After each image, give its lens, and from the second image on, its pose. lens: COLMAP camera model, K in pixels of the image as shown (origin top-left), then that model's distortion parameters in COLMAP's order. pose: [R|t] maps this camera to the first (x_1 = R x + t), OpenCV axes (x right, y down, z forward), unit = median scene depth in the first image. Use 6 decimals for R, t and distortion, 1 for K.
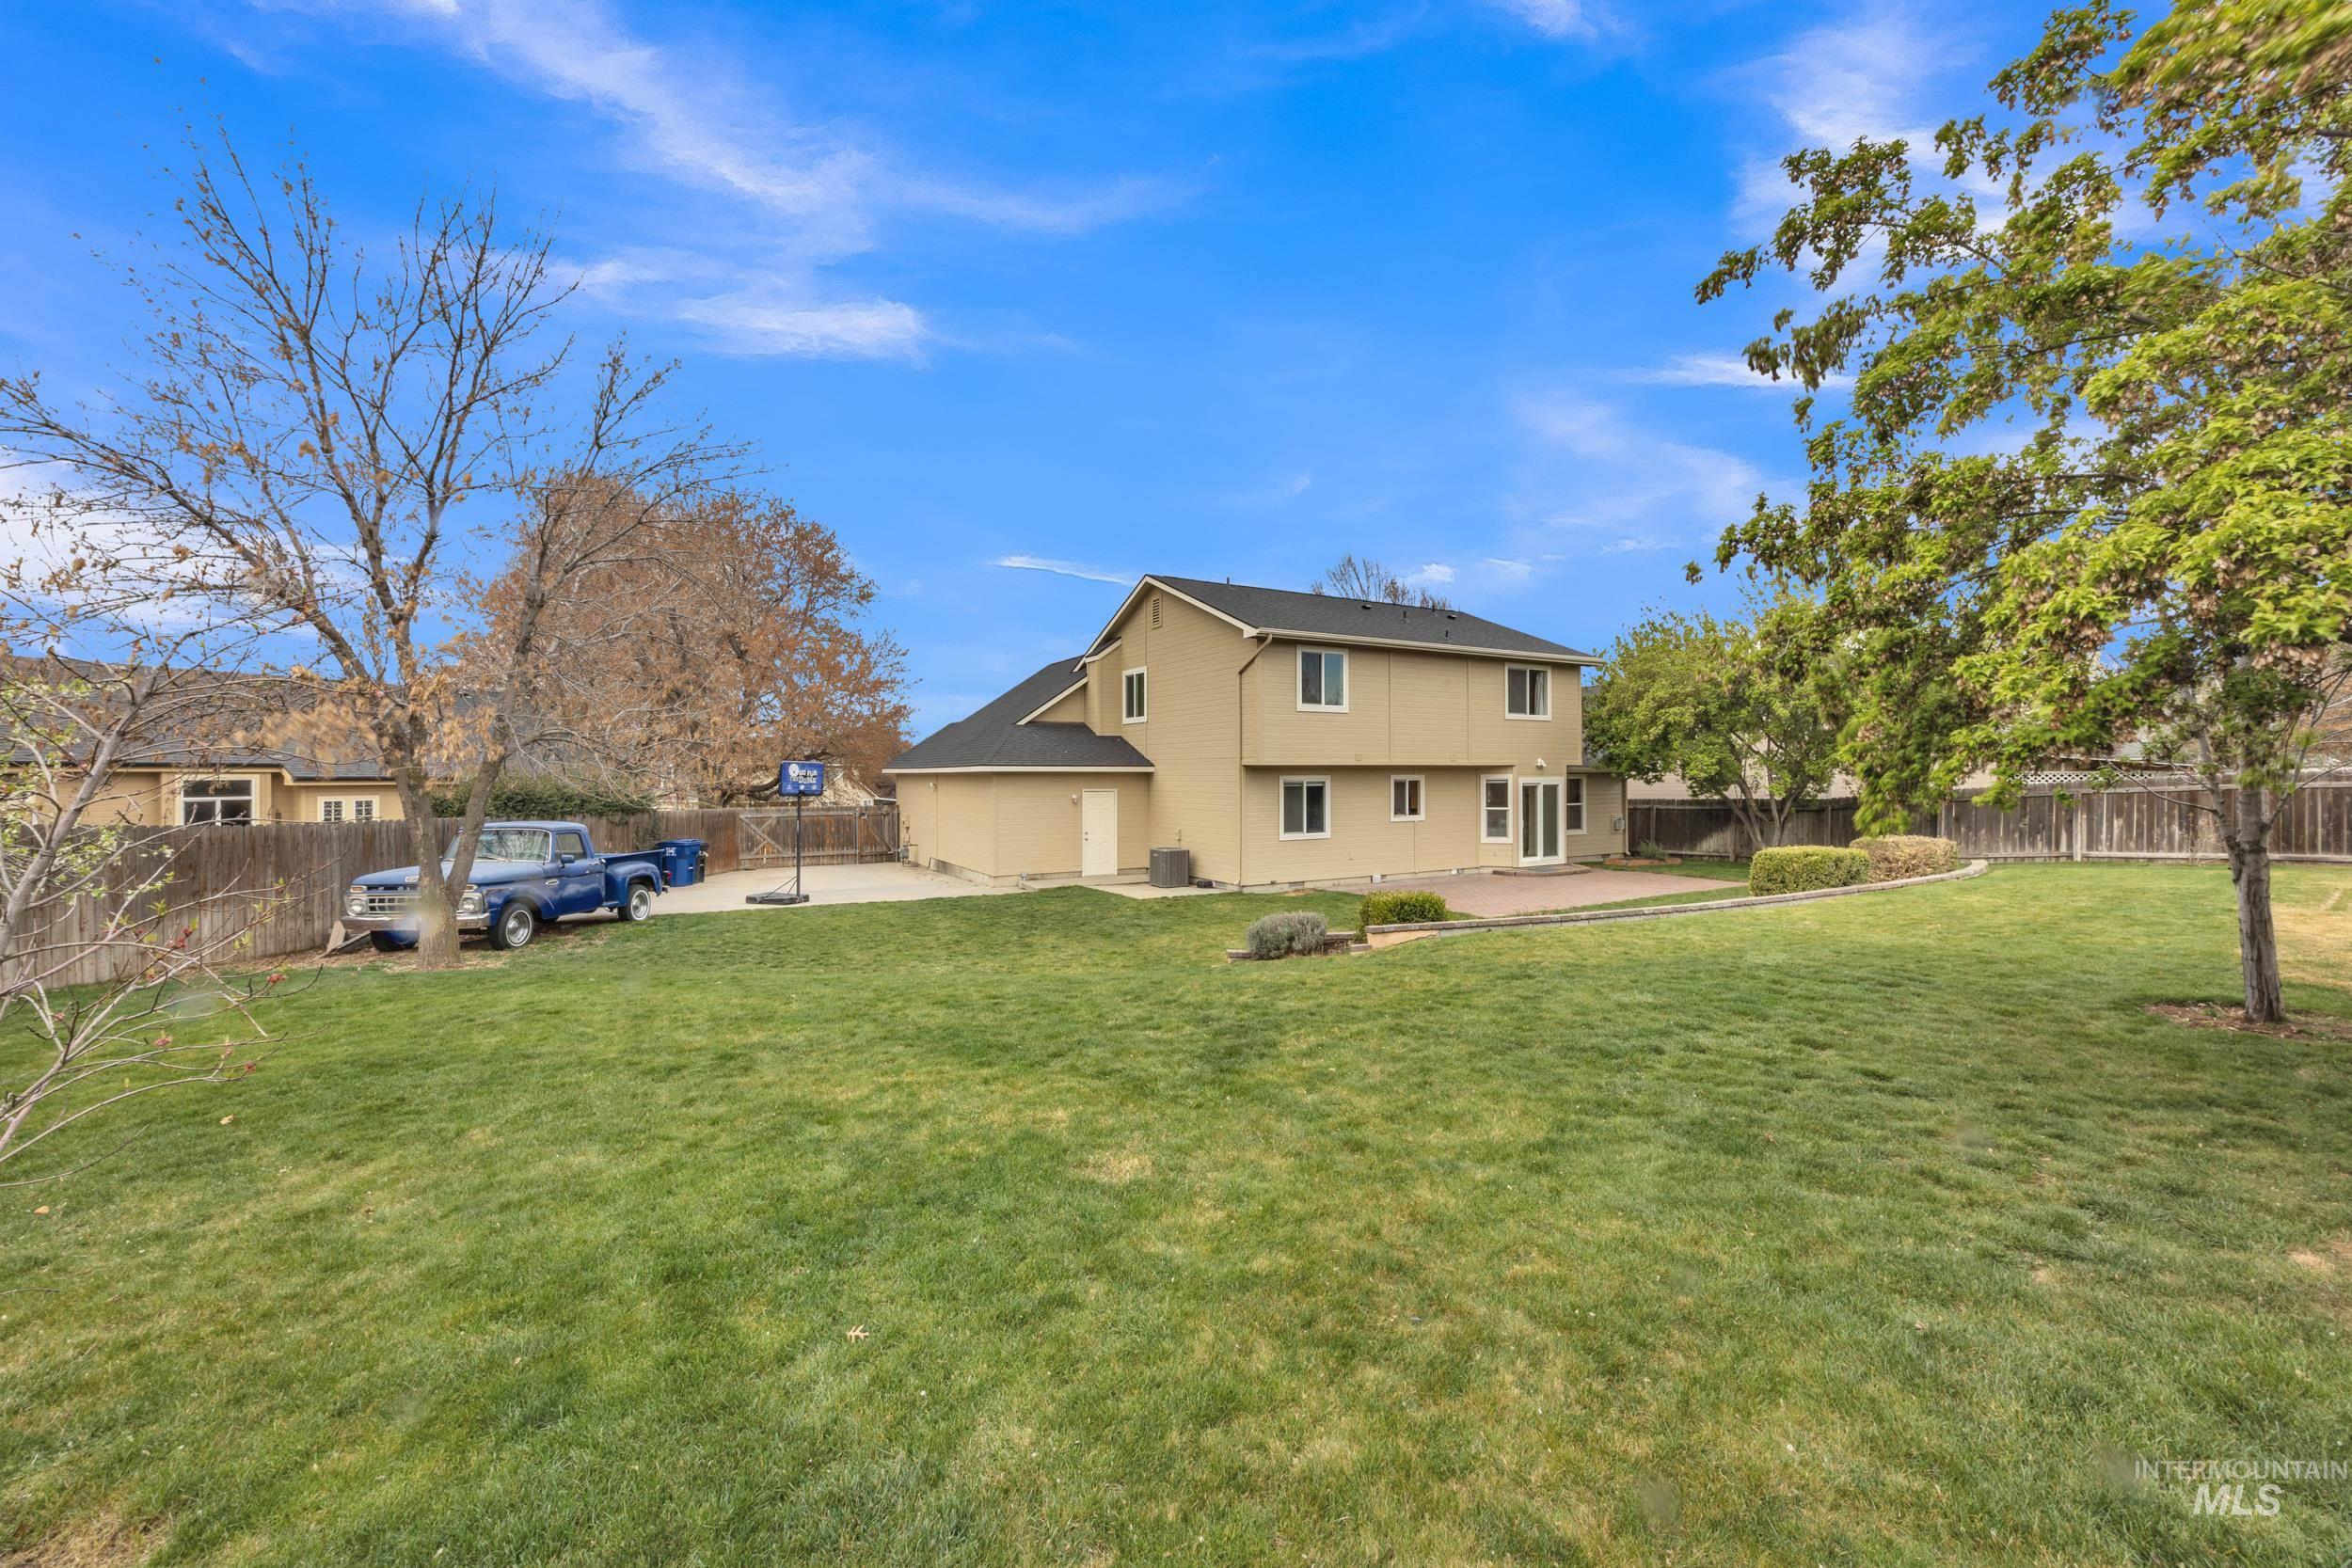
lens RADIAL K [[893.7, 0, 1180.2], [0, 893.7, 788.7], [0, 0, 1]] dist [-0.008109, 0.000483]
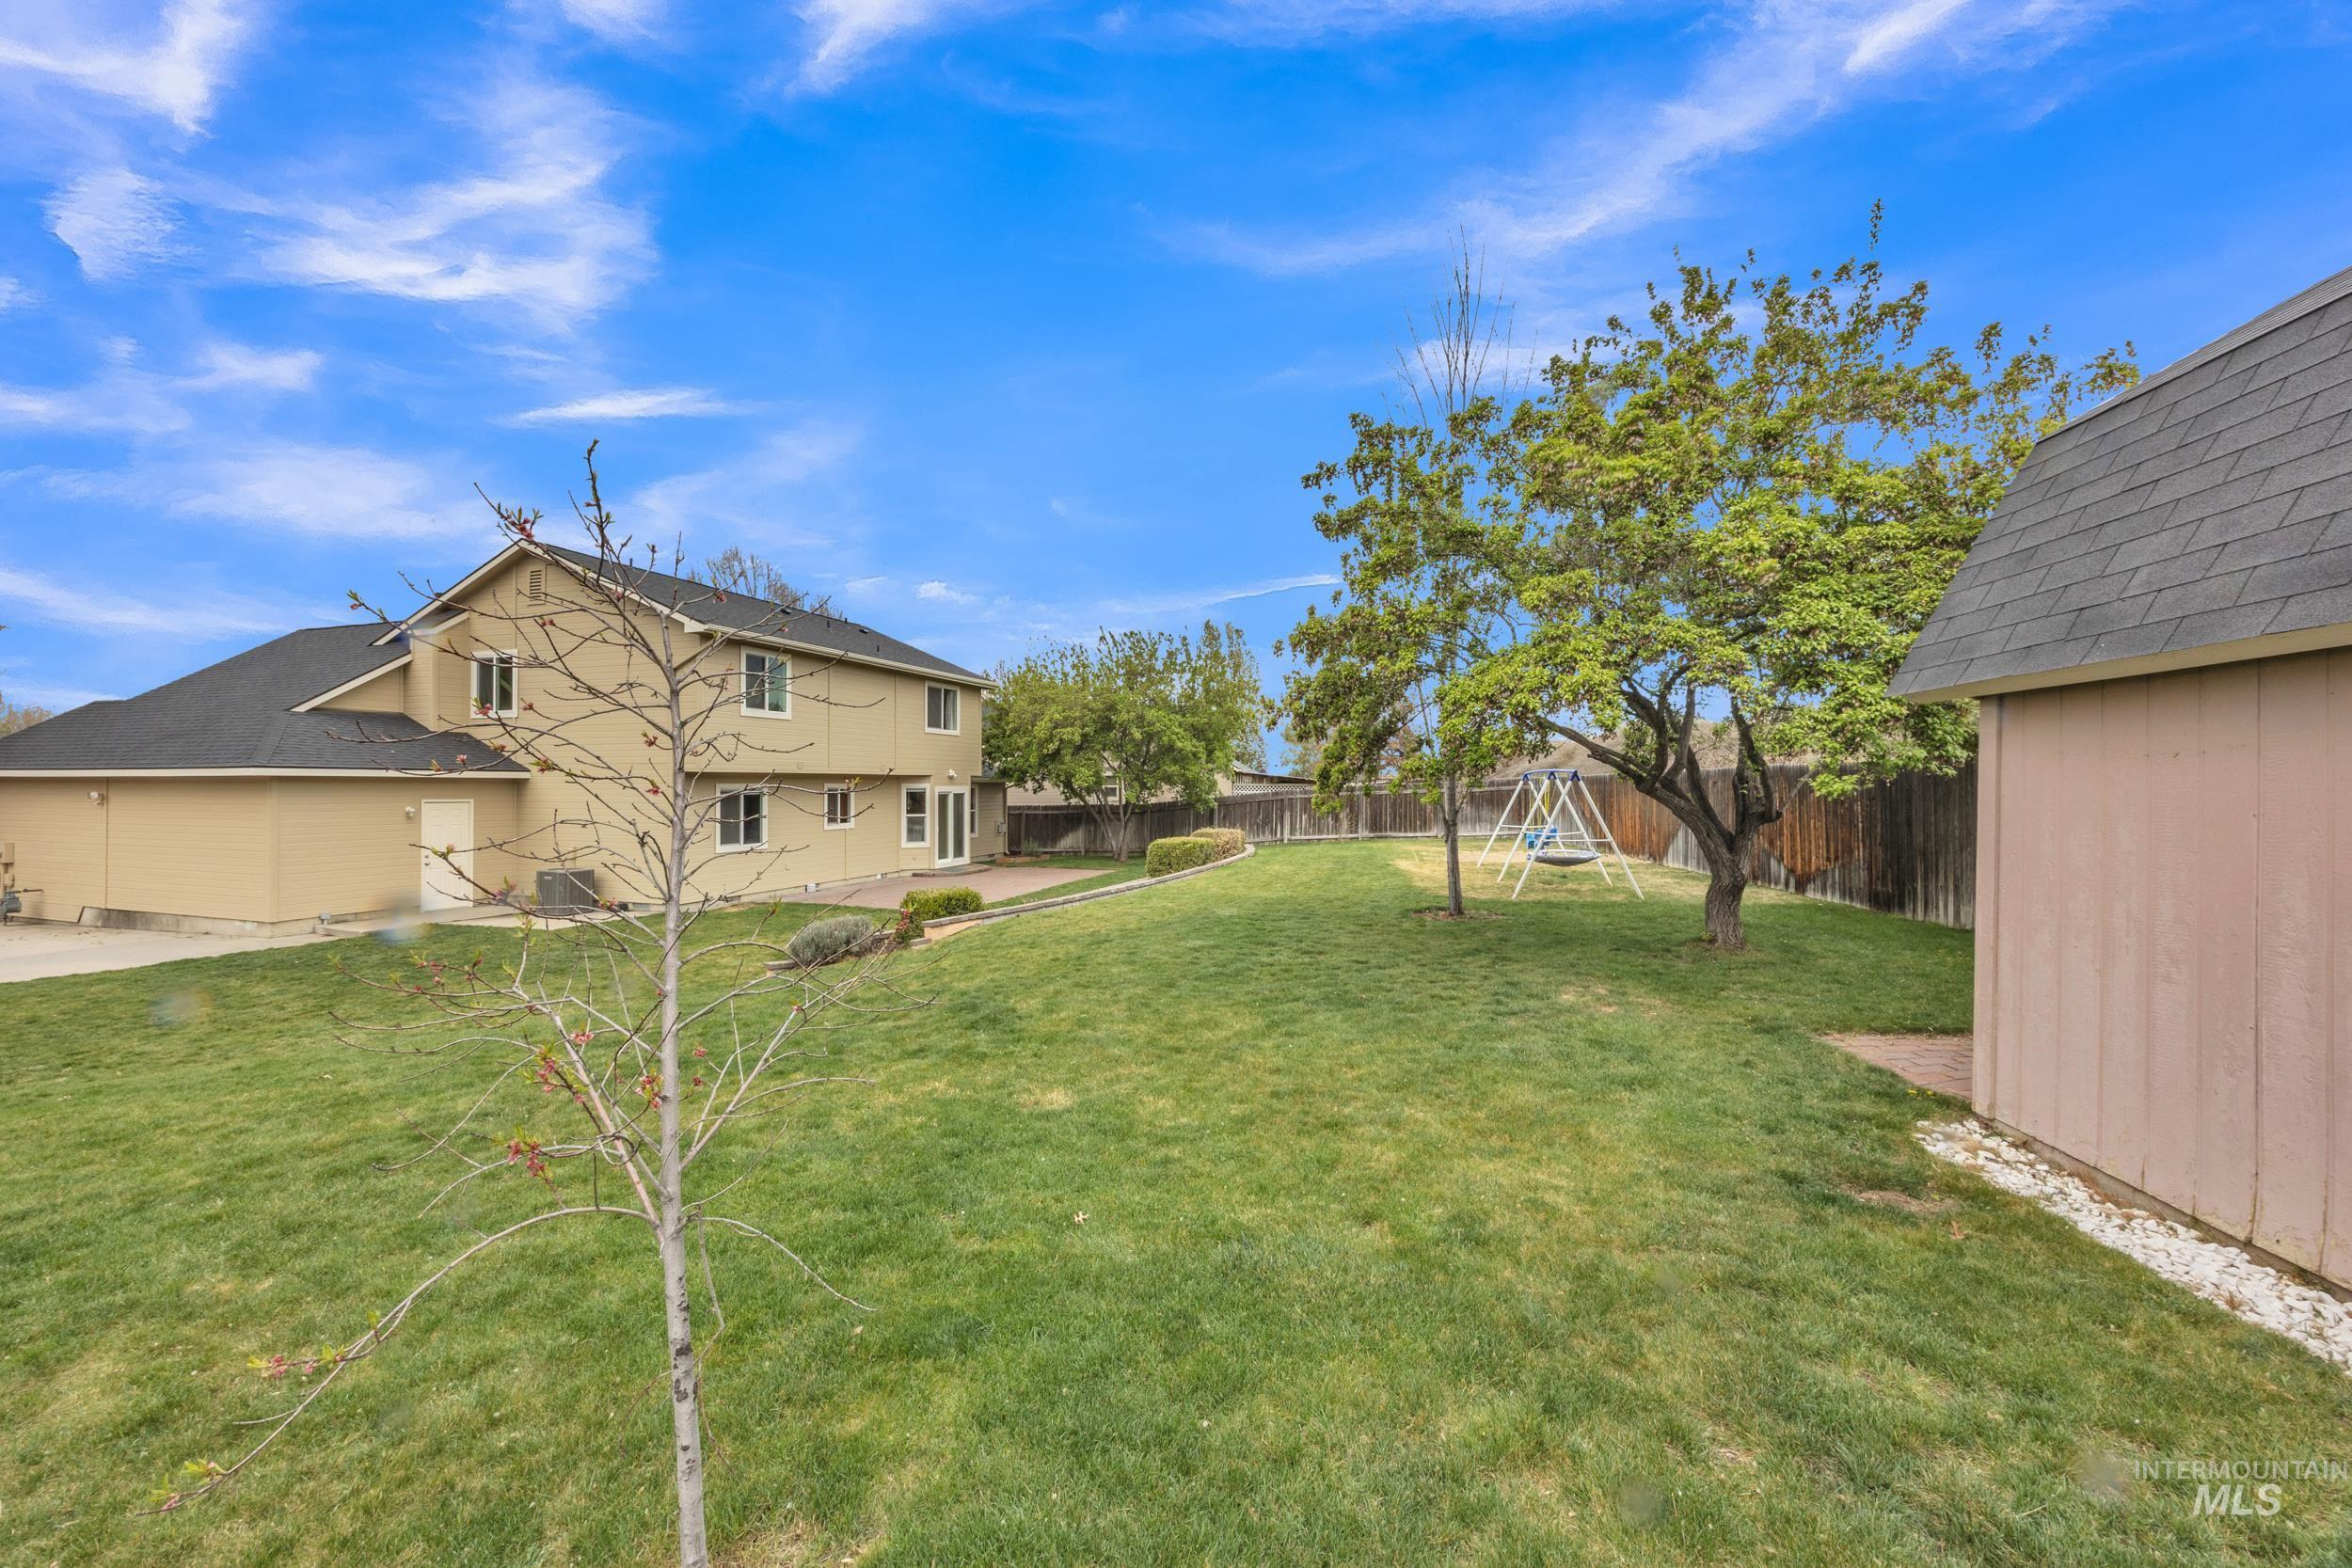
lens RADIAL K [[893.7, 0, 1169.4], [0, 893.7, 775.1], [0, 0, 1]] dist [-0.008109, 0.000483]
pose [[0.744747, 0.011864, 0.667241, -0.152057], [0.006058, 0.999681, -0.024537, 0.002294], [-0.667319, 0.022316, 0.744438, -0.005212]]
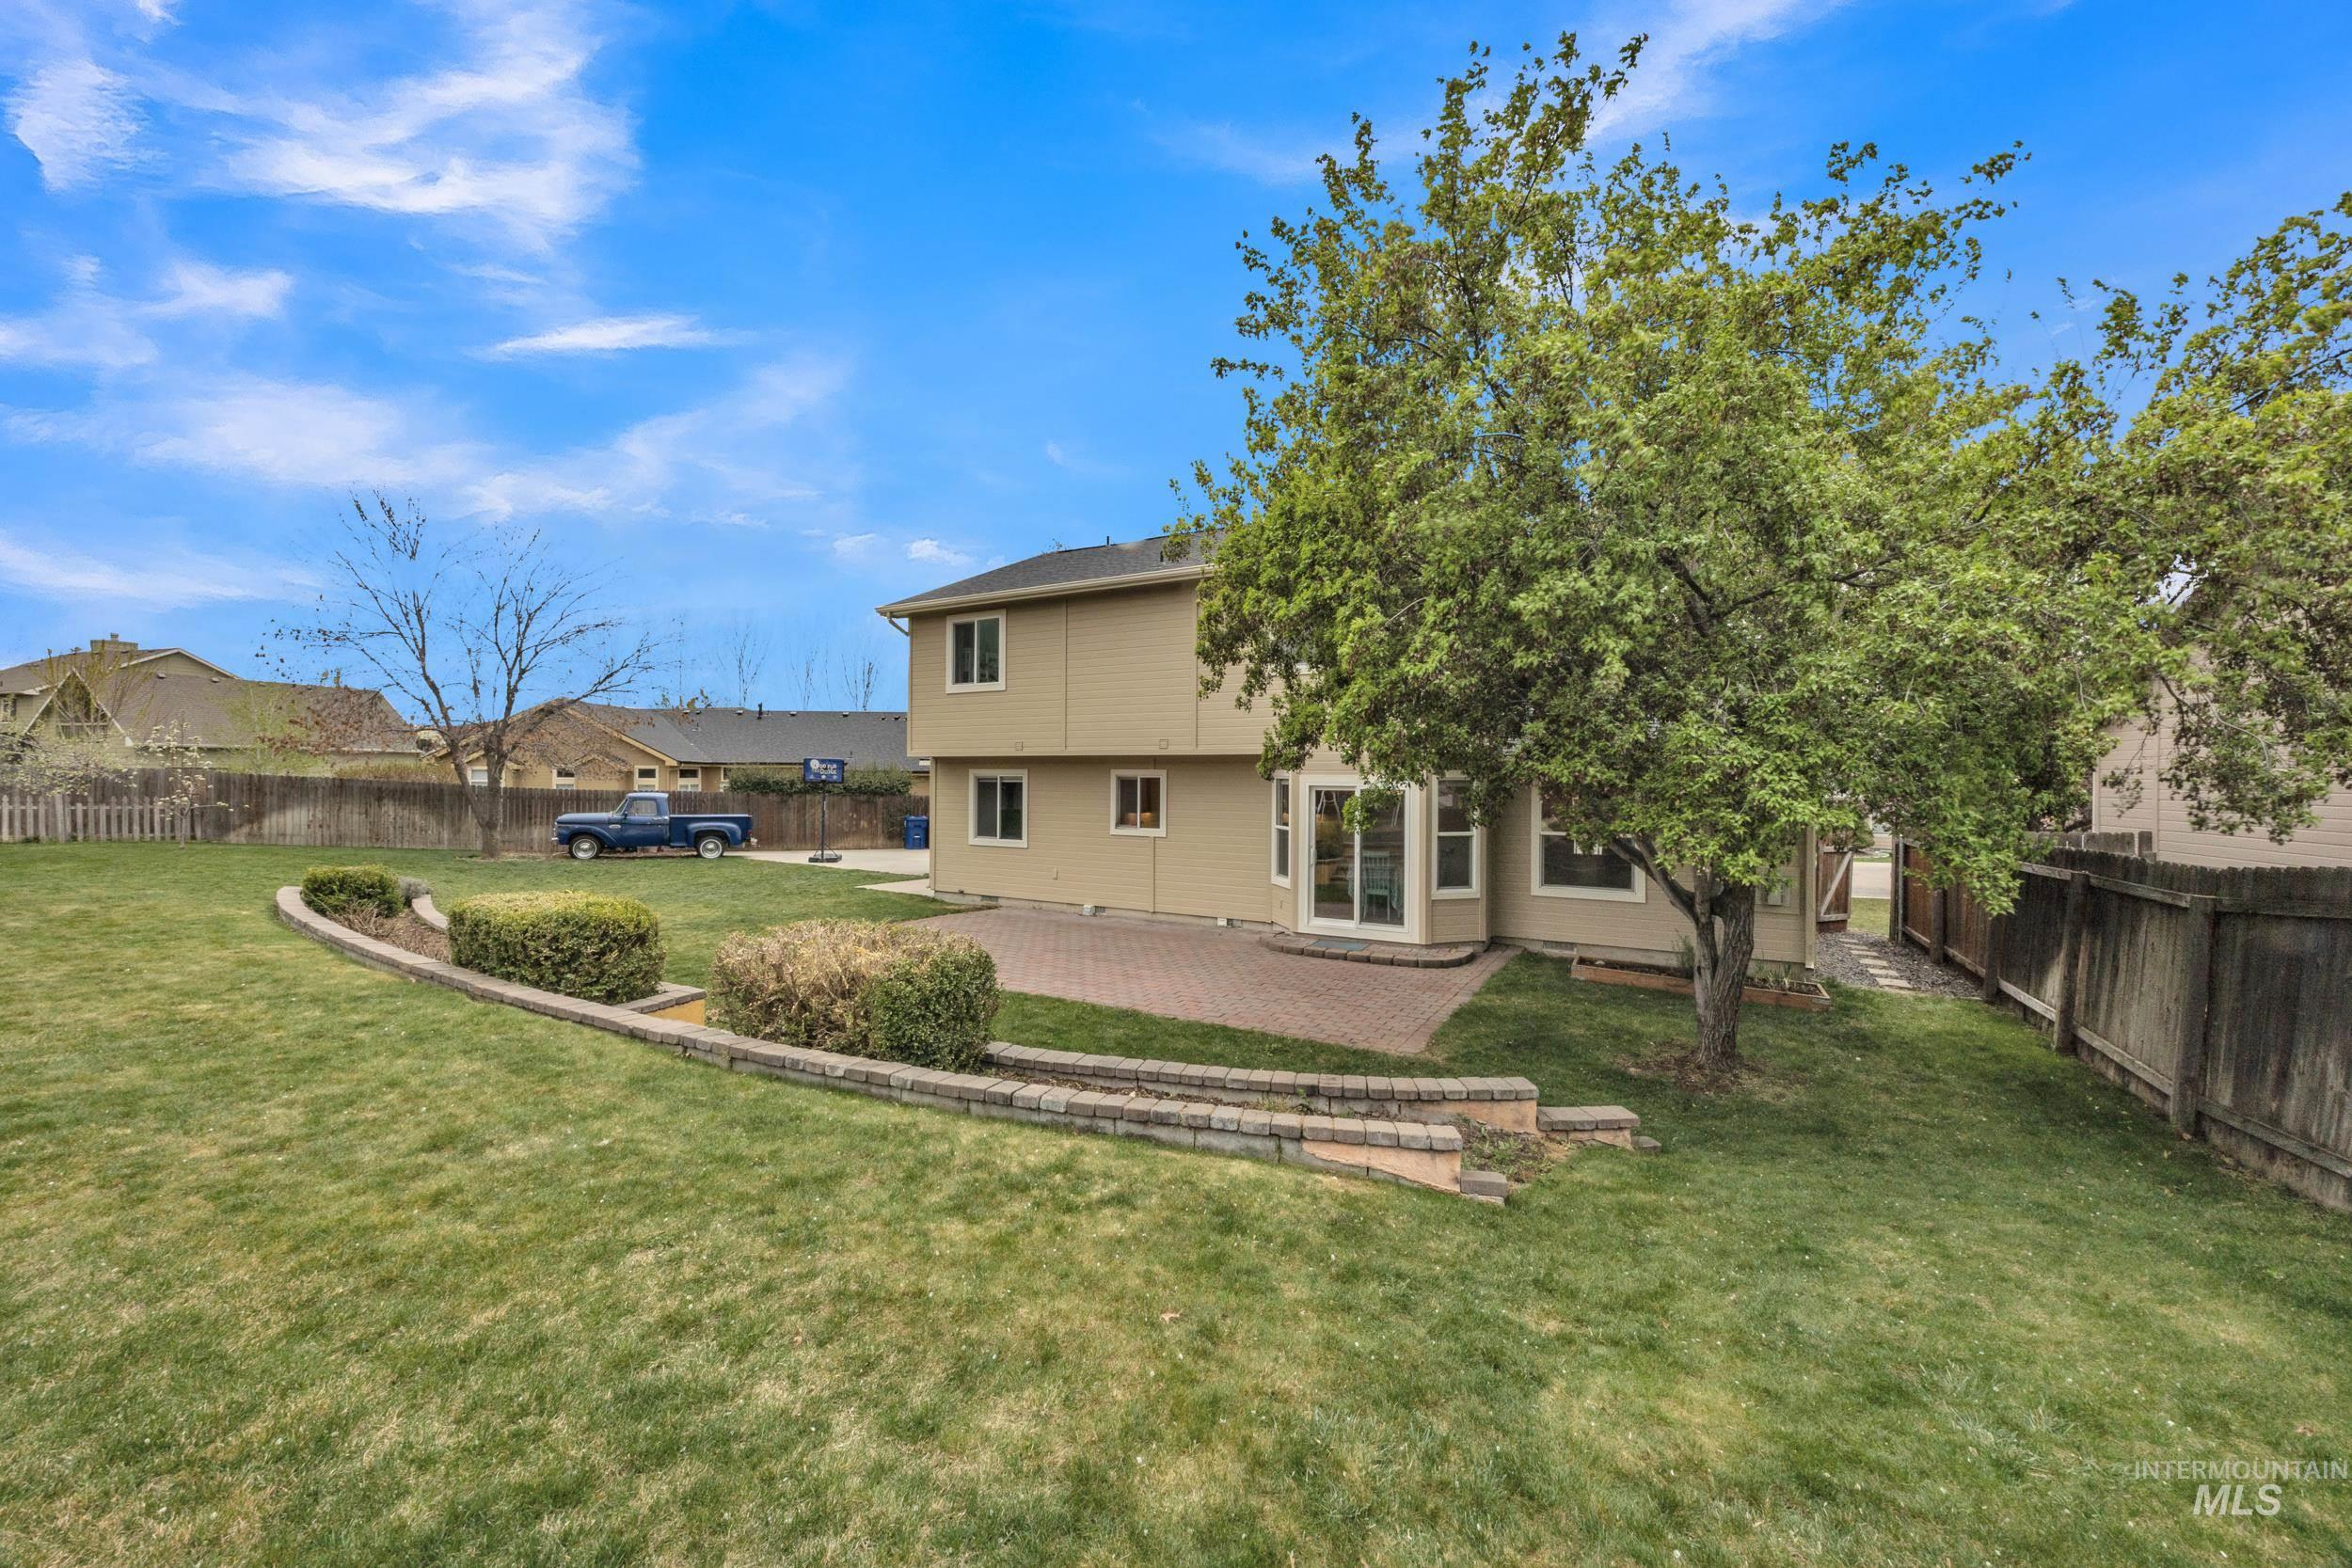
lens RADIAL K [[893.7, 0, 1183.4], [0, 893.7, 781.1], [0, 0, 1]] dist [-0.008109, 0.000483]
pose [[0.511526, 0.020566, -0.859022, 0.927615], [-0.017513, 0.999755, 0.013507, -0.017551], [0.859090, 0.008135, 0.511761, 0.715726]]
